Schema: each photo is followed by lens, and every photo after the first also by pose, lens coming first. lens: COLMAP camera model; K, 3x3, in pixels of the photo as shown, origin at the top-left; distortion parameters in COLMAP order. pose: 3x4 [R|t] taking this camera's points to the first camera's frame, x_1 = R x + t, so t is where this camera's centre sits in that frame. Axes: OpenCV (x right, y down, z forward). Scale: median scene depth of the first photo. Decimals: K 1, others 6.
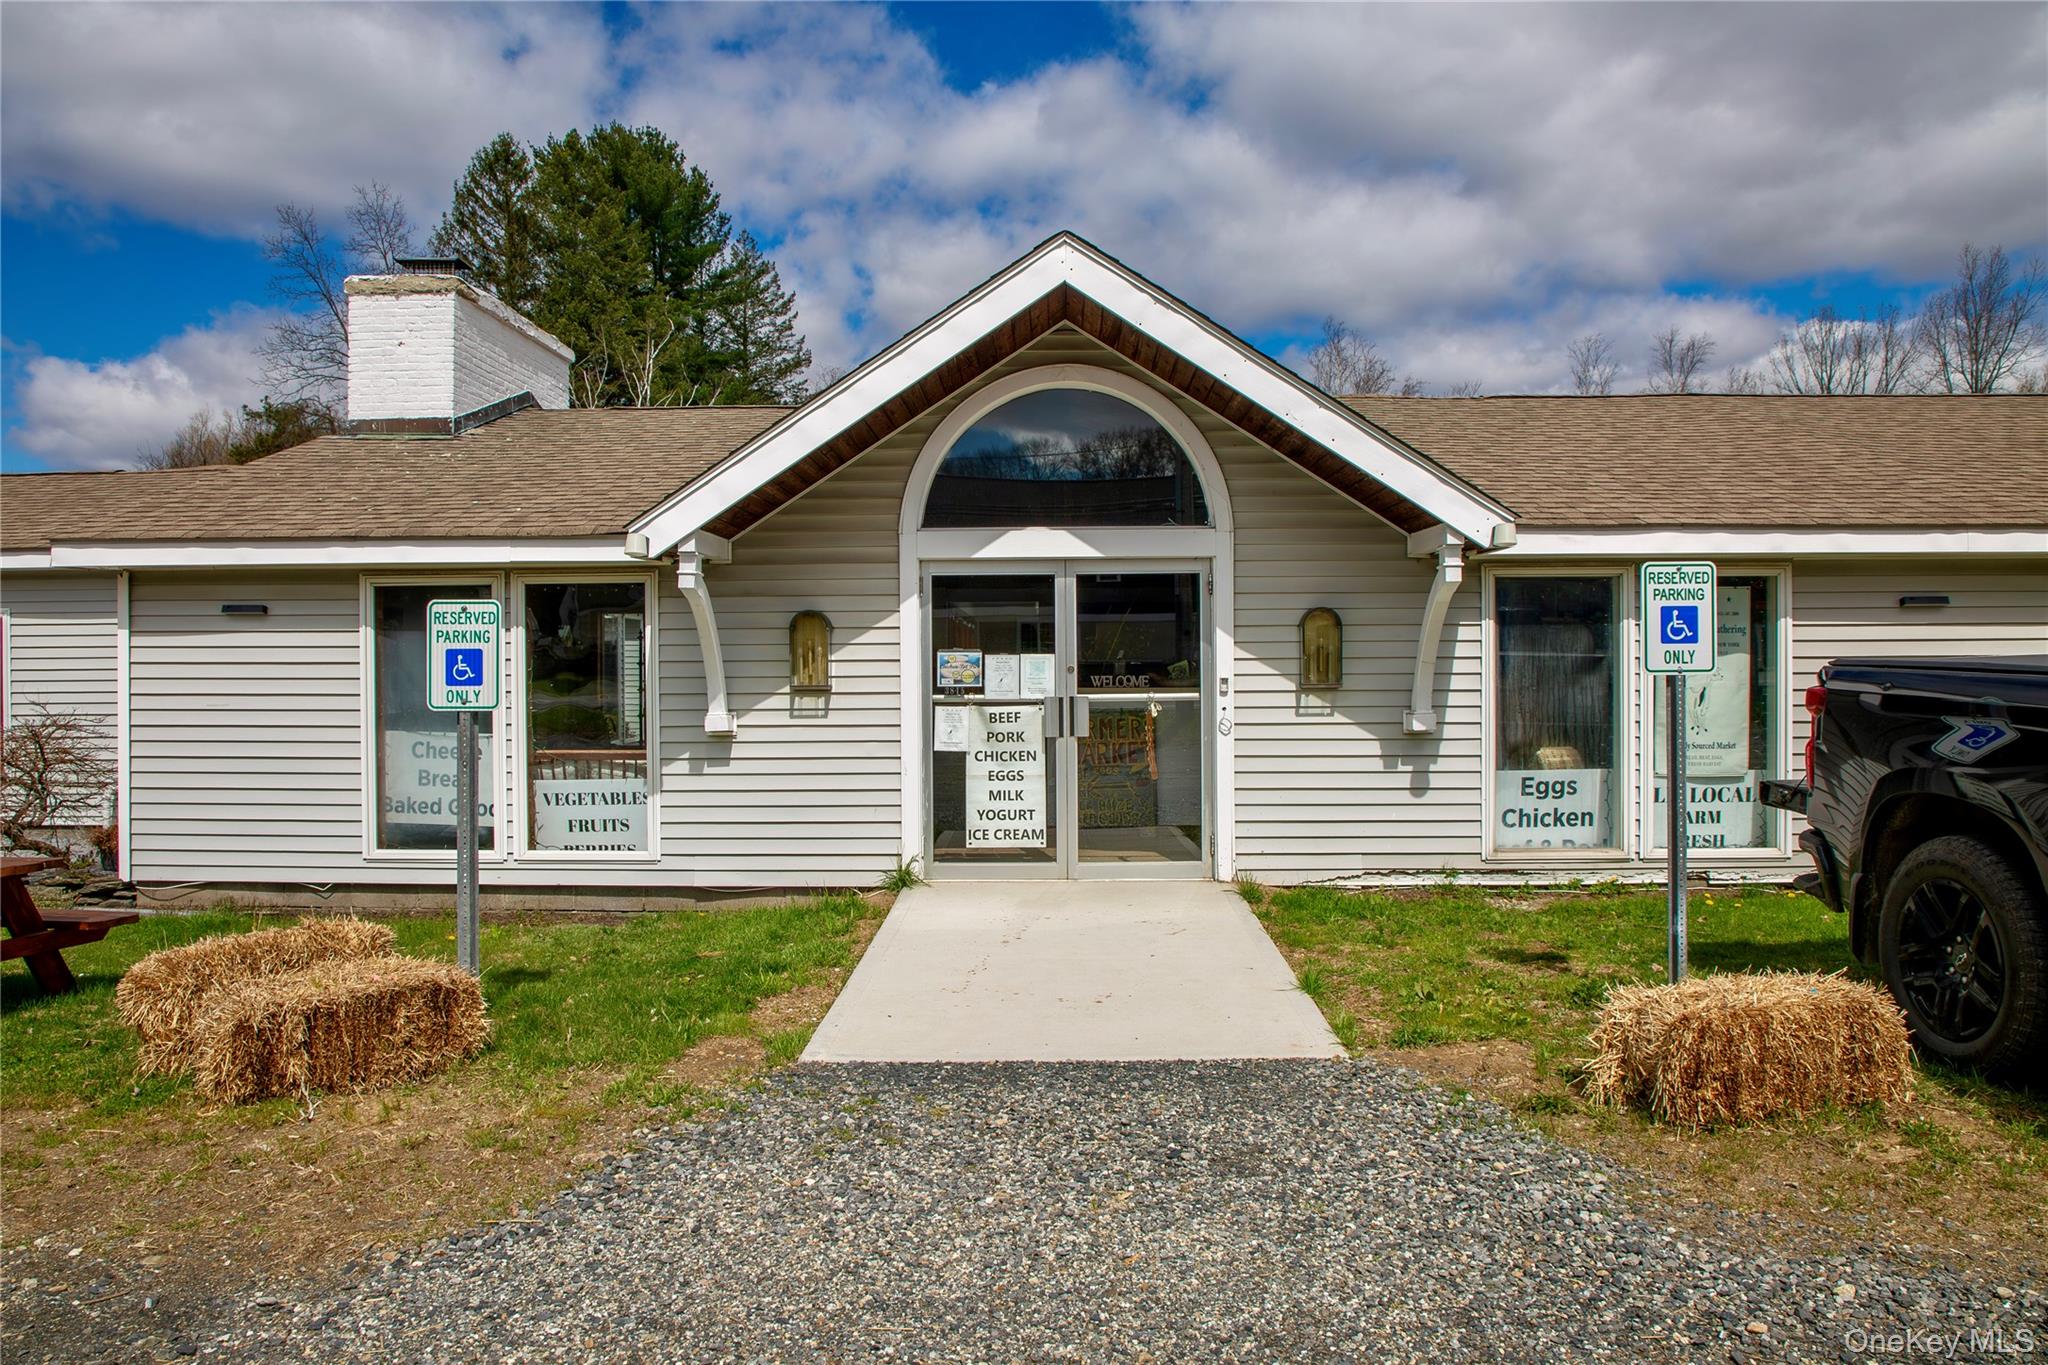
lens RADIAL K [[1394.0, 0, 1024.0], [0, 1394.0, 682.5], [0, 0, 1]] dist [-0.055454, 0.002748]
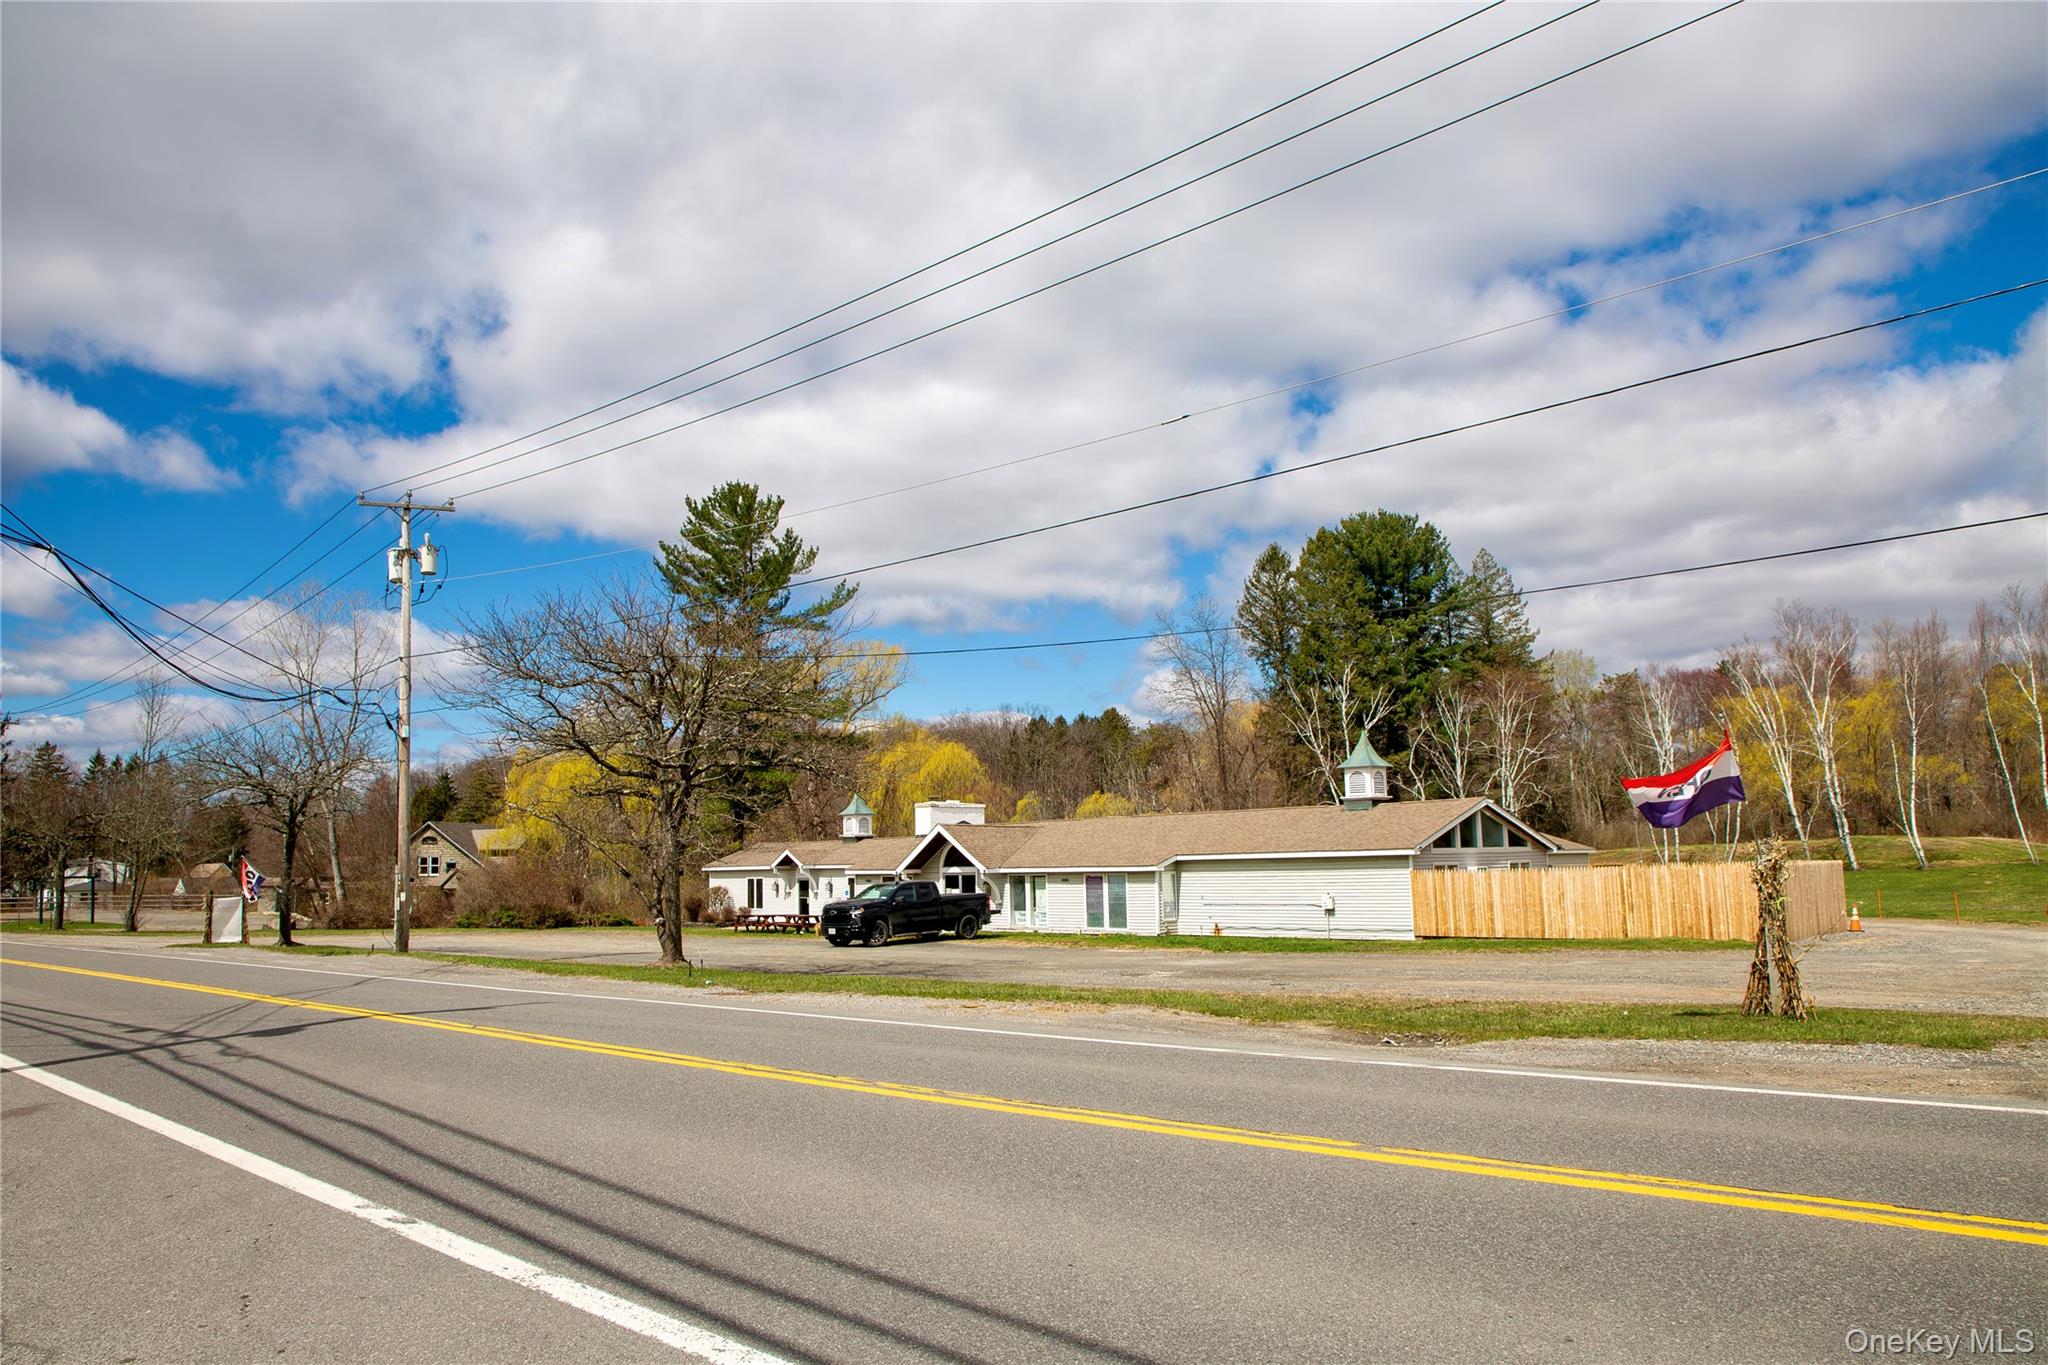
lens RADIAL K [[1443.4, 0, 1024.0], [0, 1443.4, 682.5], [0, 0, 1]] dist [-0.064678, 0.000181]
pose [[0.710692, -0.094611, -0.697113, 4.428623], [0.003089, 0.991326, -0.131391, -0.081055], [0.703497, 0.091225, 0.704819, -3.067979]]
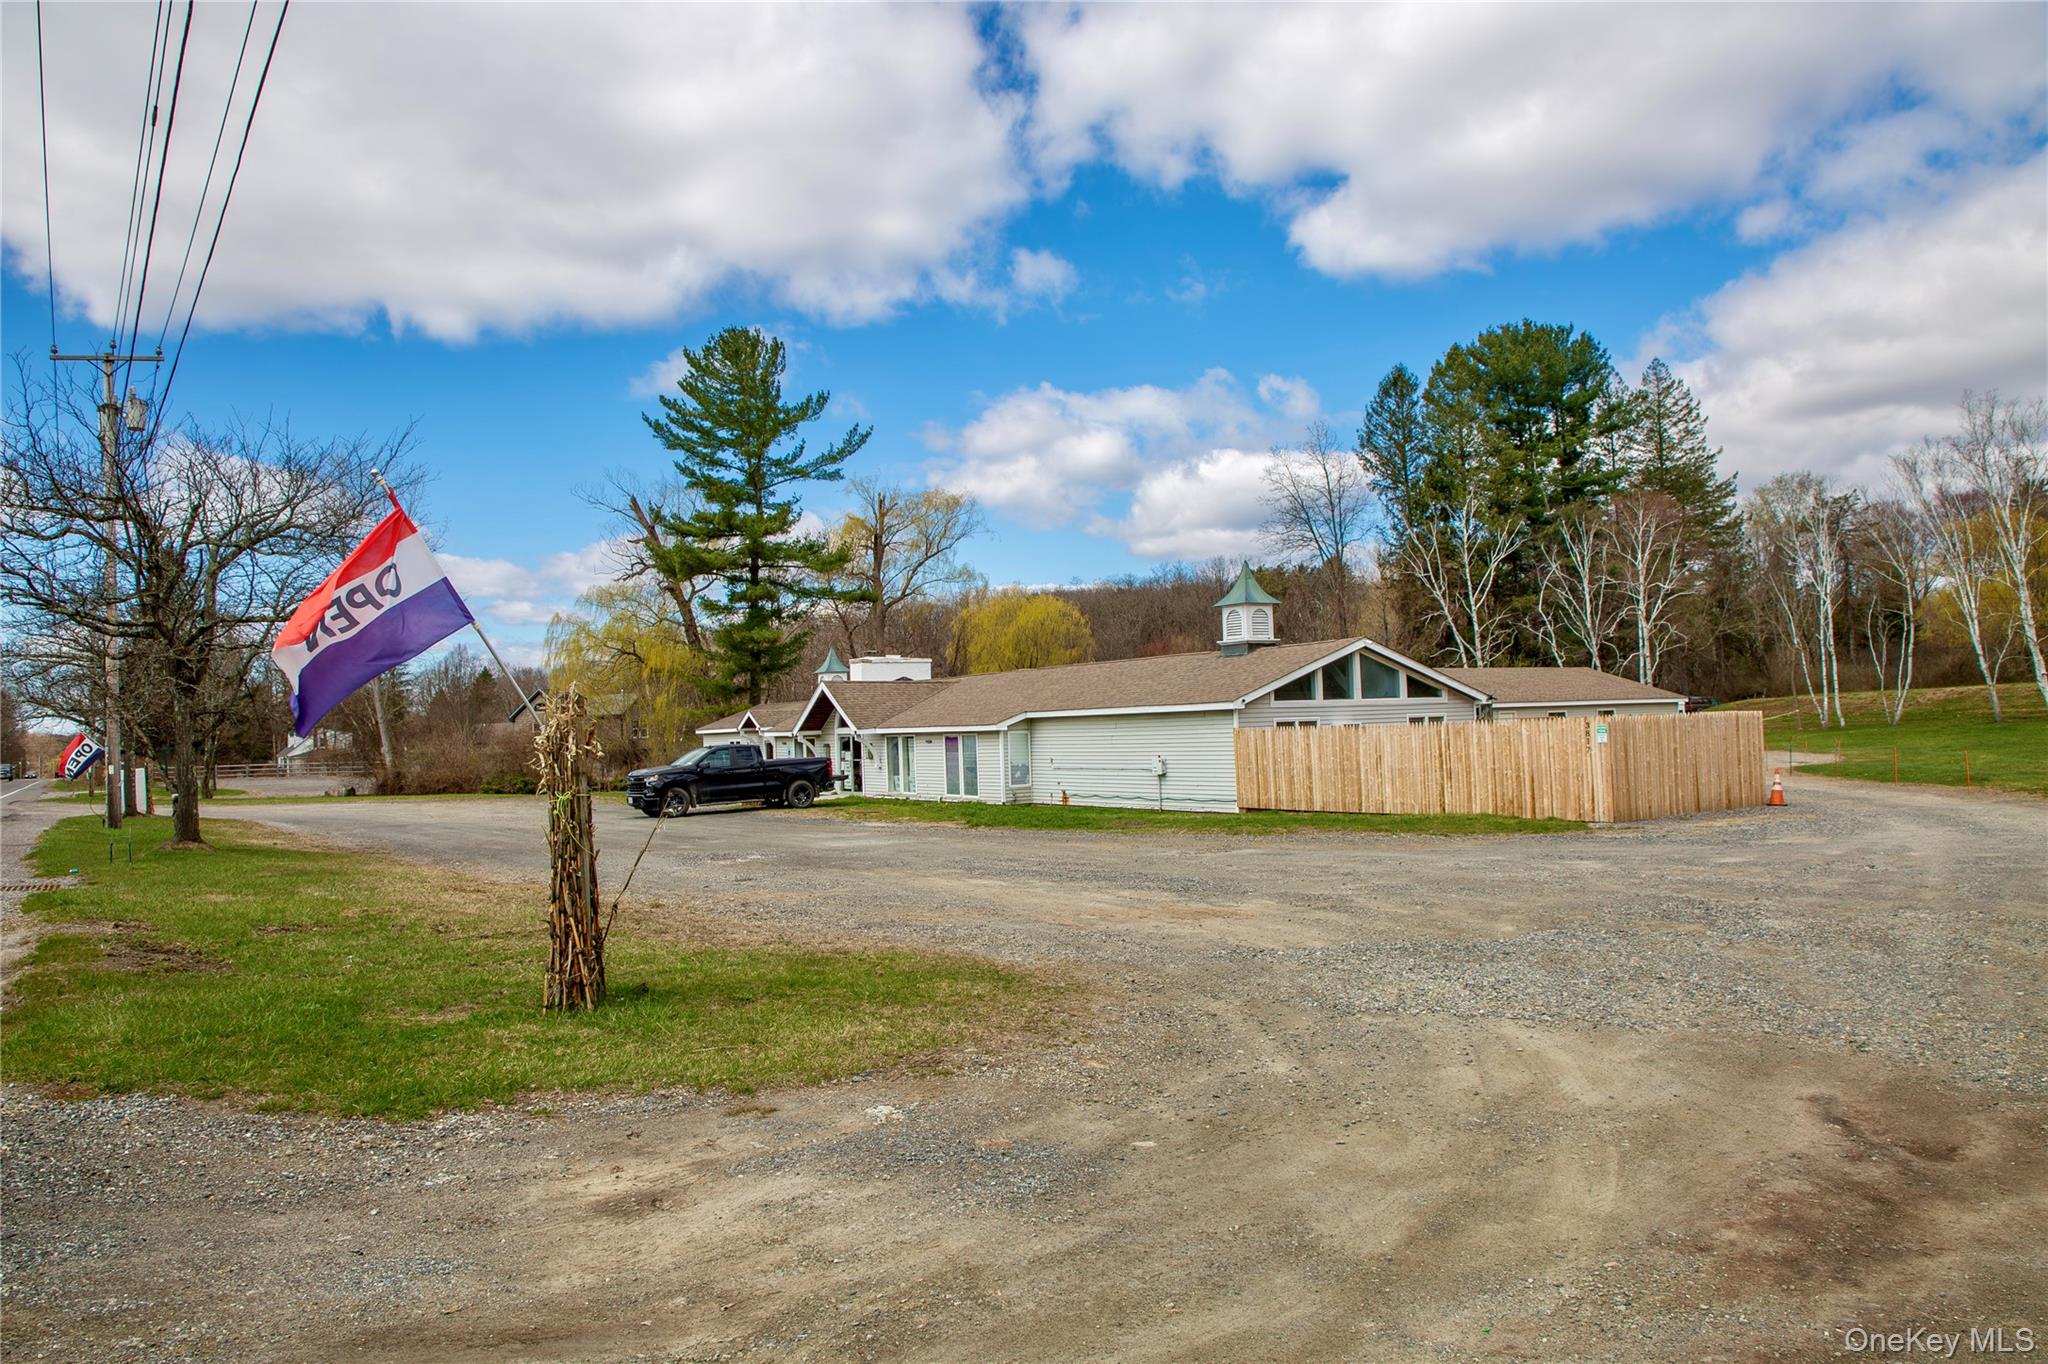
lens RADIAL K [[1441.5, 0, 979.9], [0, 1441.5, 721.5], [0, 0, 1]] dist [-0.211604, 0.300247]
pose [[0.538762, -0.015005, -0.842324, 4.822806], [0.014690, 0.999857, -0.008416, -0.079216], [0.842330, -0.007840, 0.538905, -1.490607]]
